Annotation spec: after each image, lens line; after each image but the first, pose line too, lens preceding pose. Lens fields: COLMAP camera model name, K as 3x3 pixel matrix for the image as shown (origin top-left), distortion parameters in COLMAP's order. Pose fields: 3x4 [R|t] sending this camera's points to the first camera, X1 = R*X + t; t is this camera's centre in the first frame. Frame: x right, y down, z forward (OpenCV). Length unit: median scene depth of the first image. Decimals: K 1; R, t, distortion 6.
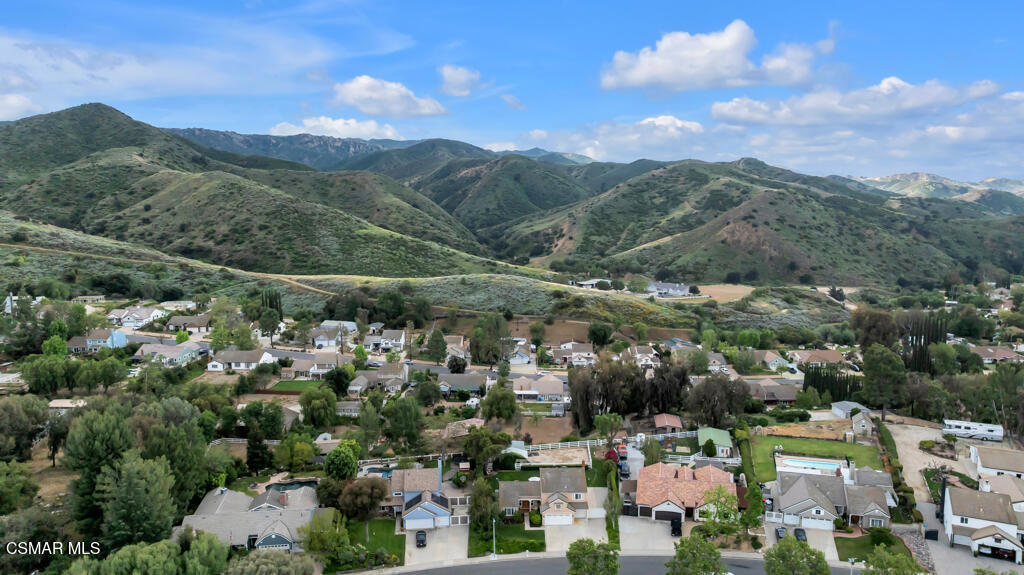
lens RADIAL K [[706.2, 0, 512.0], [0, 706.2, 287.5], [0, 0, 1]] dist [-0.025096, 0.001695]
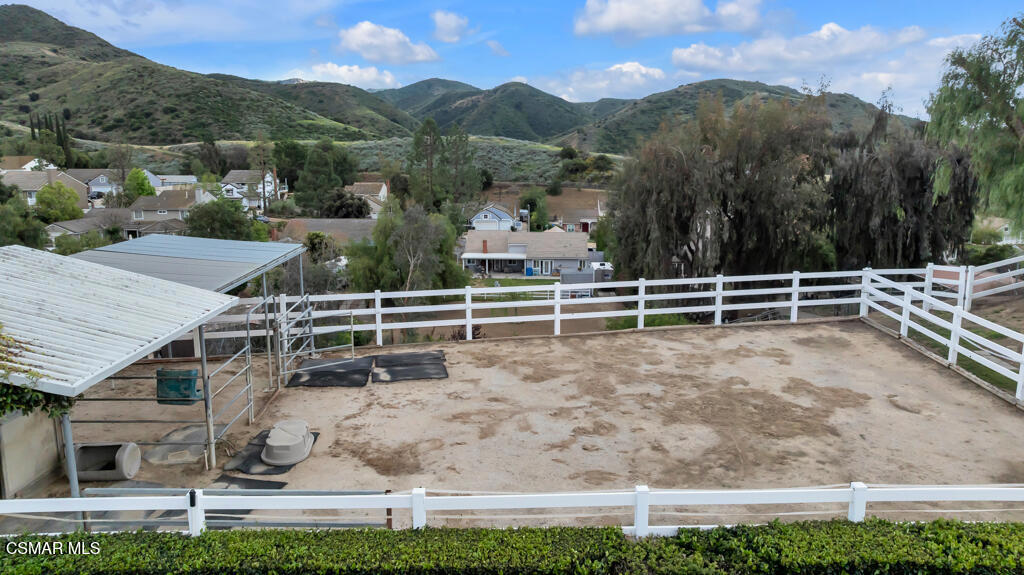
lens RADIAL K [[706.8, 0, 512.0], [0, 706.8, 287.5], [0, 0, 1]] dist [-0.058930, 0.061765]
pose [[0.999975, 0.003388, -0.006144, 0.013866], [-0.003069, 0.998684, 0.051186, 0.063716], [0.006309, -0.051165, 0.998670, 0.261185]]
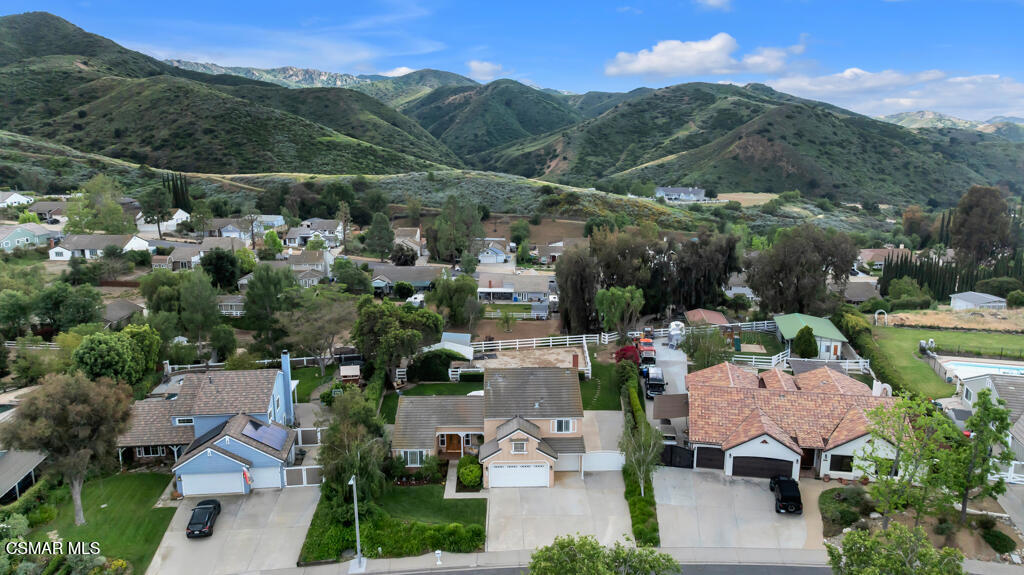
lens RADIAL K [[706.8, 0, 512.0], [0, 706.8, 287.5], [0, 0, 1]] dist [-0.058930, 0.061765]
pose [[0.999970, 0.001621, 0.007595, 0.013226], [-0.002197, 0.997070, 0.076457, 0.040048], [-0.007449, -0.076471, 0.997044, 0.128161]]
